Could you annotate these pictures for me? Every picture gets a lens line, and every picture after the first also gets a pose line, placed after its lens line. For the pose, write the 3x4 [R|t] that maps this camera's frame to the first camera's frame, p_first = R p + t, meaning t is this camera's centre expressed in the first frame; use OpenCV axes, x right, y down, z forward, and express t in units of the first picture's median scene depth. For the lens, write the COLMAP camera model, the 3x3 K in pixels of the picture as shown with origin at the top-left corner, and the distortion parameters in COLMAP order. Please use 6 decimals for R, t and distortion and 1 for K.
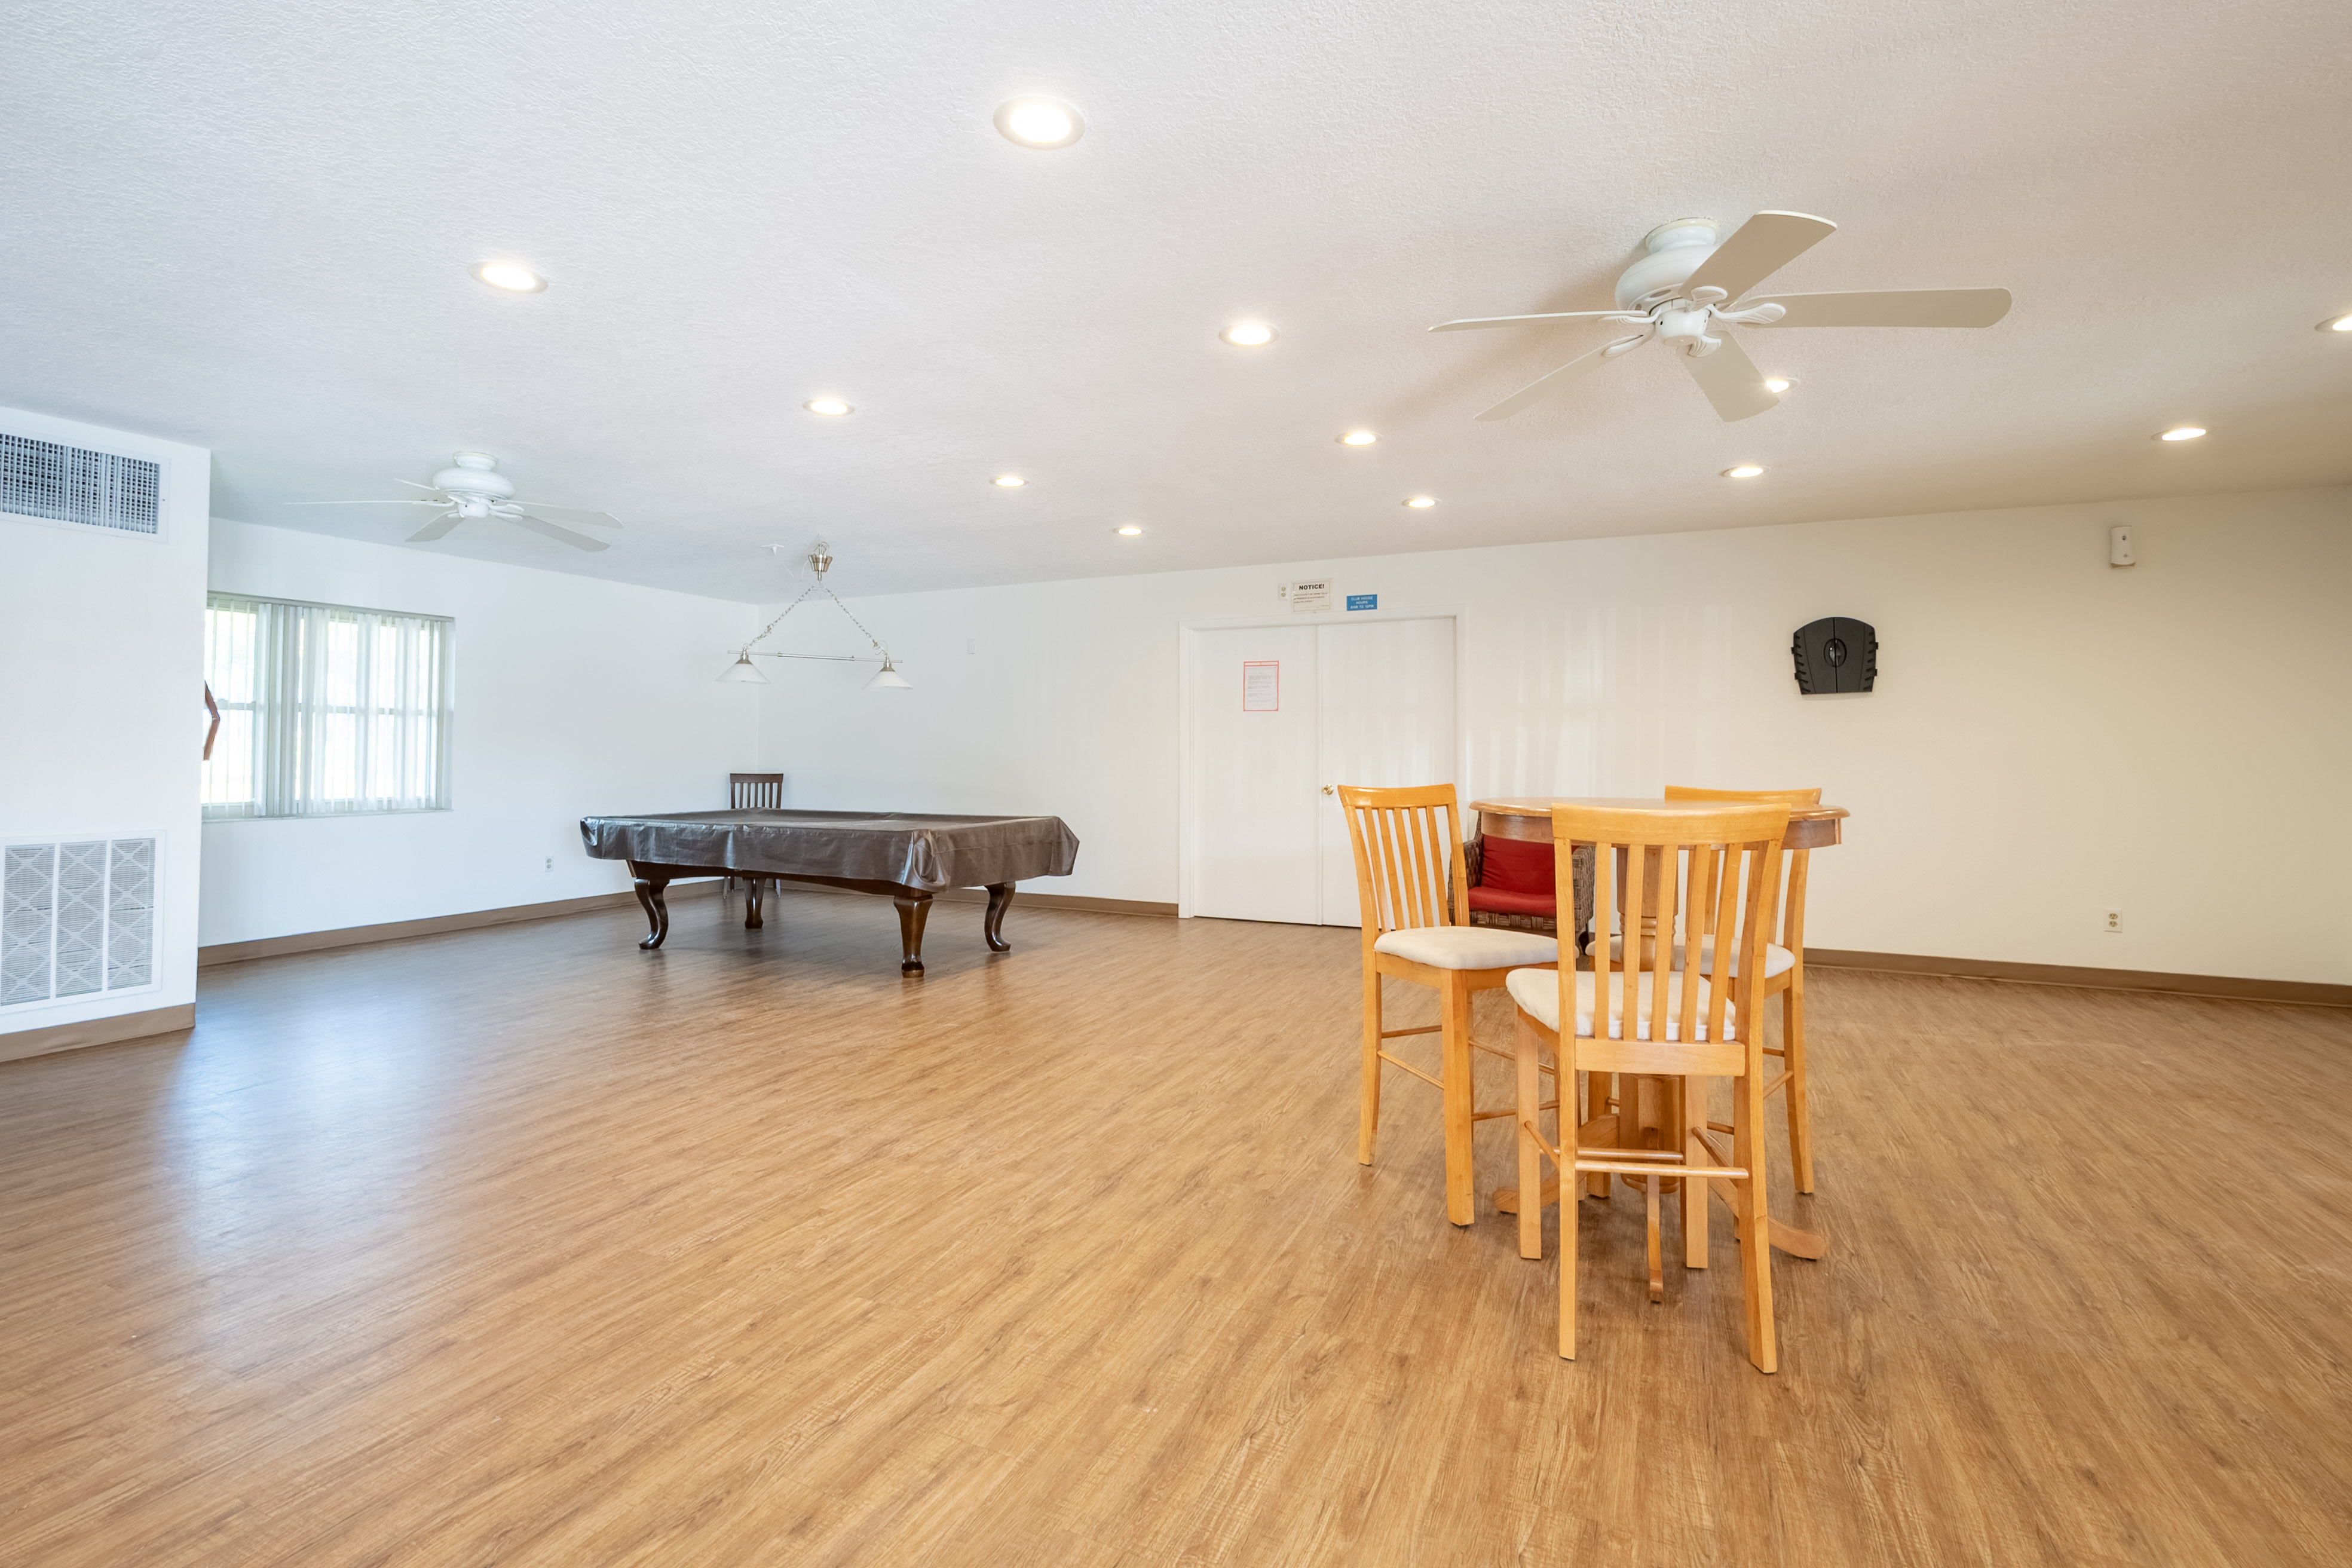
lens RADIAL K [[1017.7, 0, 1176.3], [0, 1017.7, 776.2], [0, 0, 1]] dist [-0.001085, -0.002163]
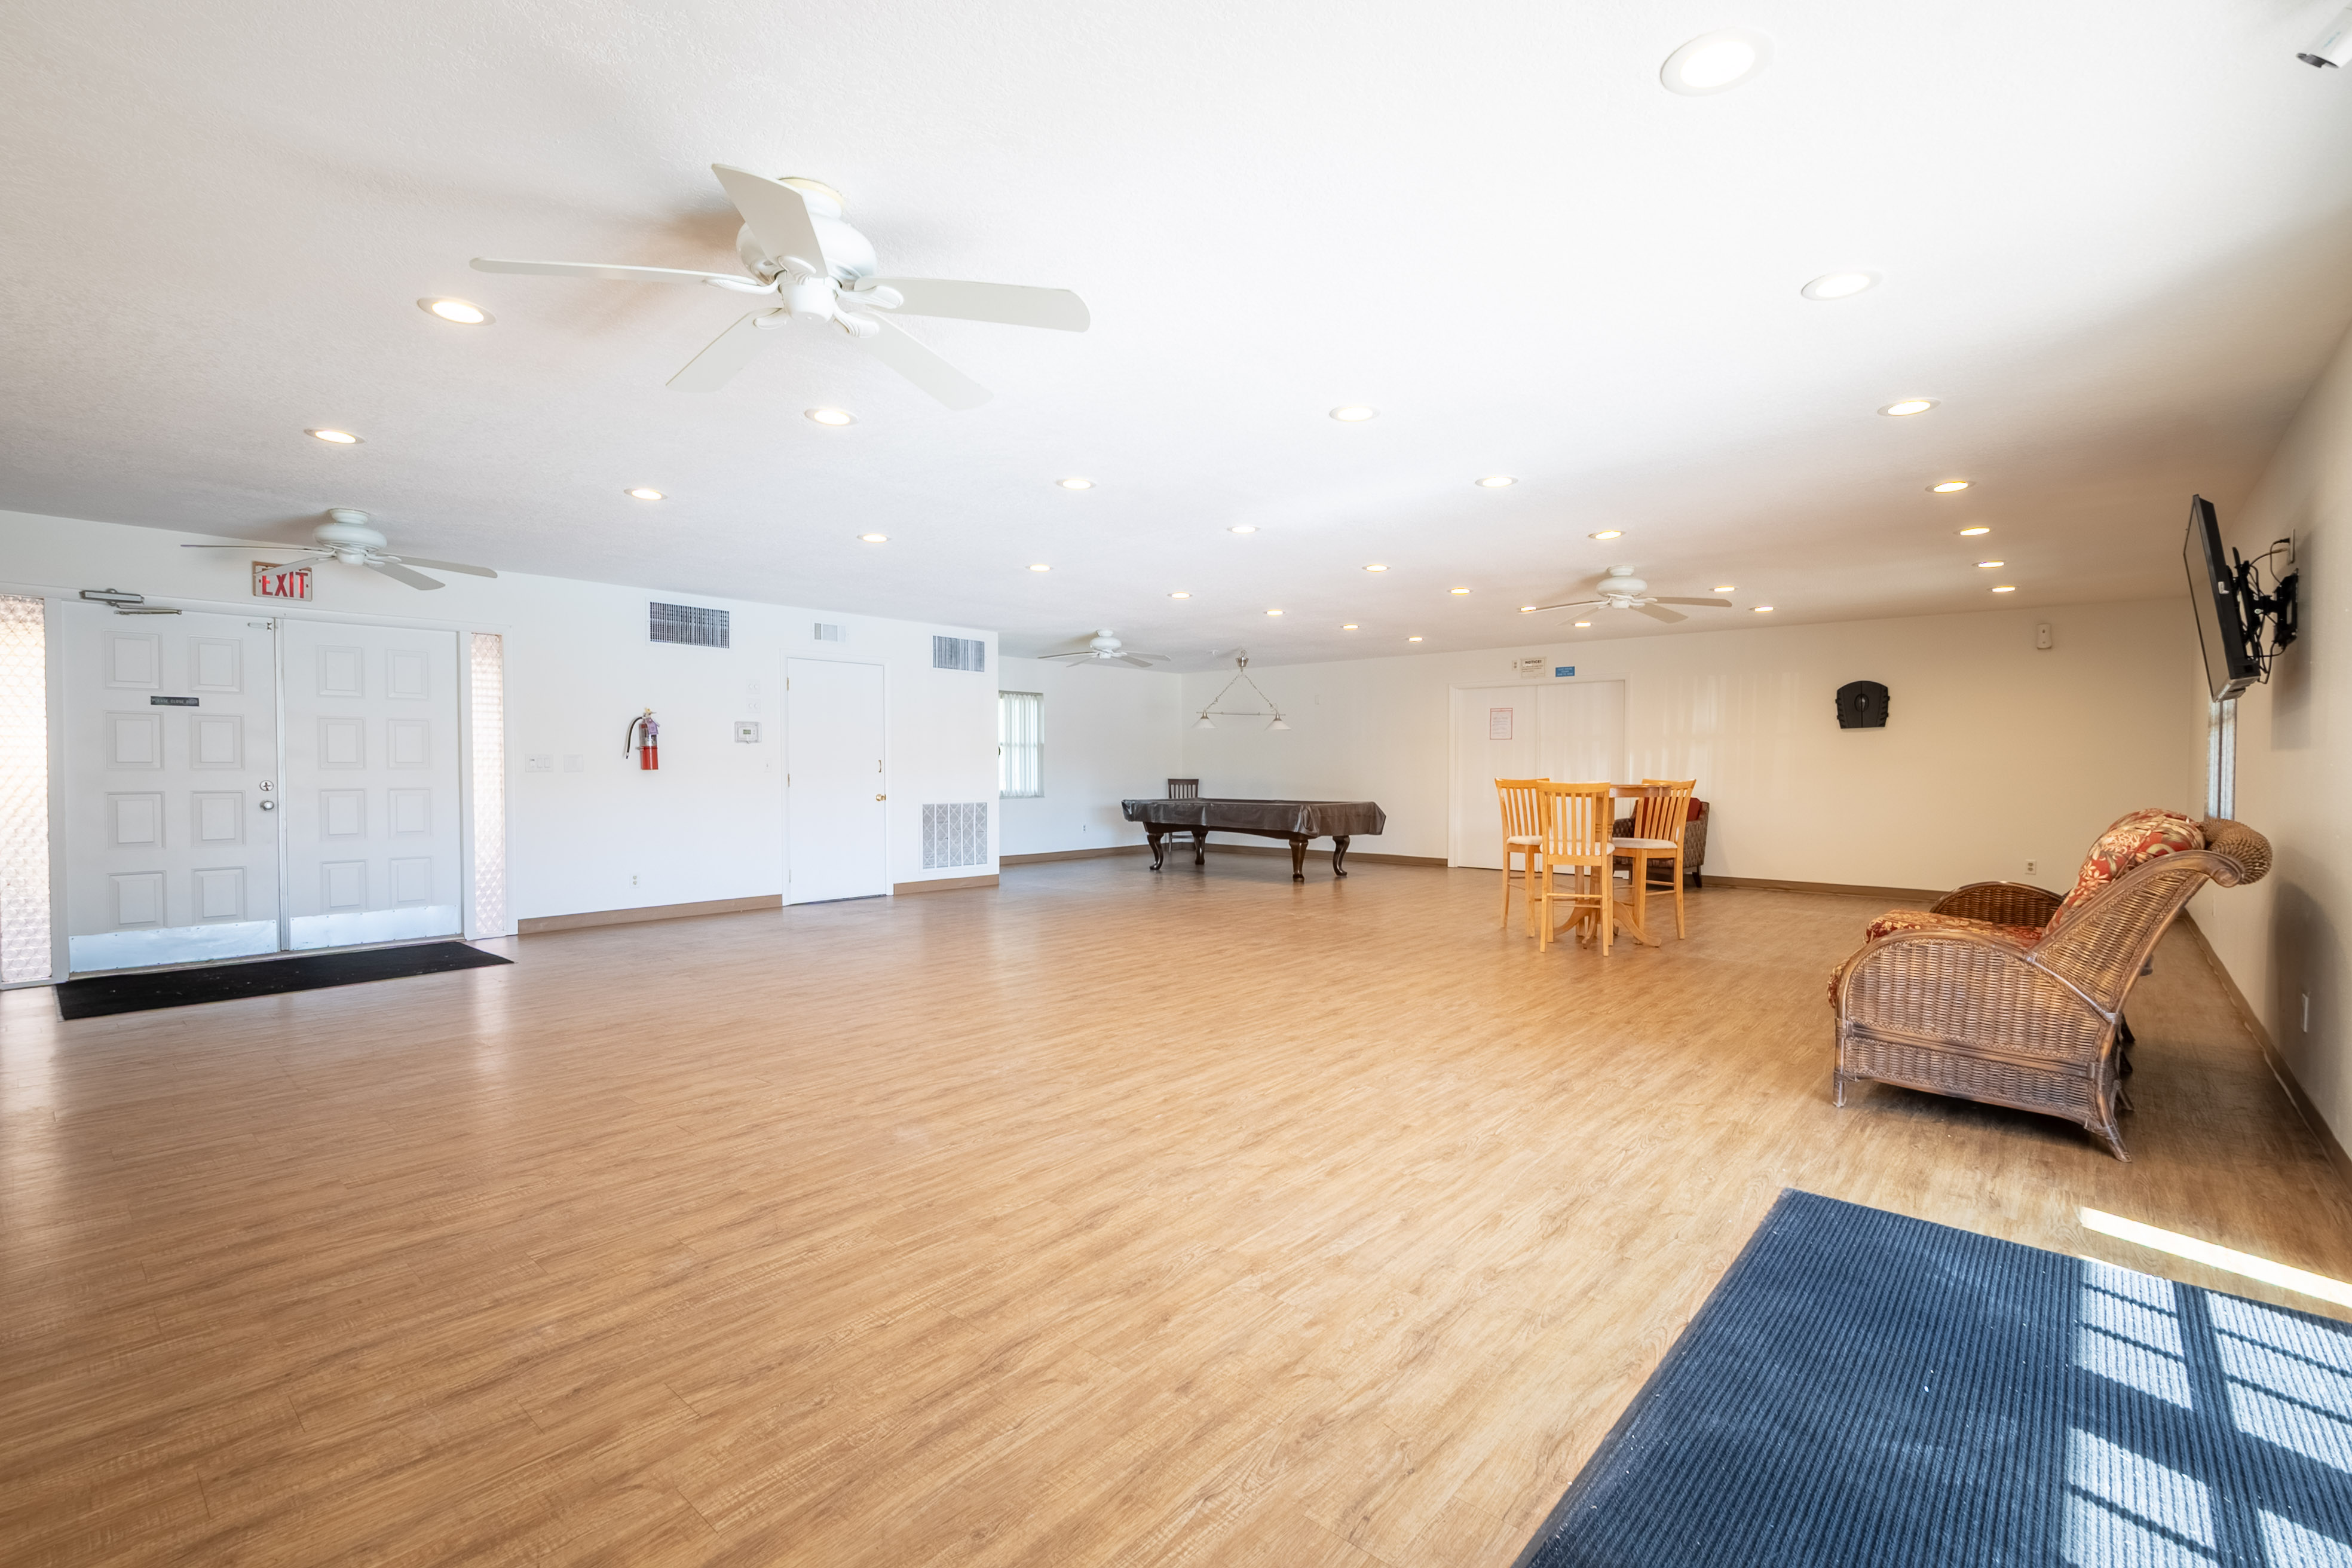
lens RADIAL K [[1017.7, 0, 1182.6], [0, 1017.7, 786.7], [0, 0, 1]] dist [-0.001085, -0.002163]
pose [[0.957119, 0.004046, -0.289668, 0.080417], [-0.004719, 0.999988, -0.001626, 0.018548], [0.289658, 0.002923, 0.957126, -0.815676]]
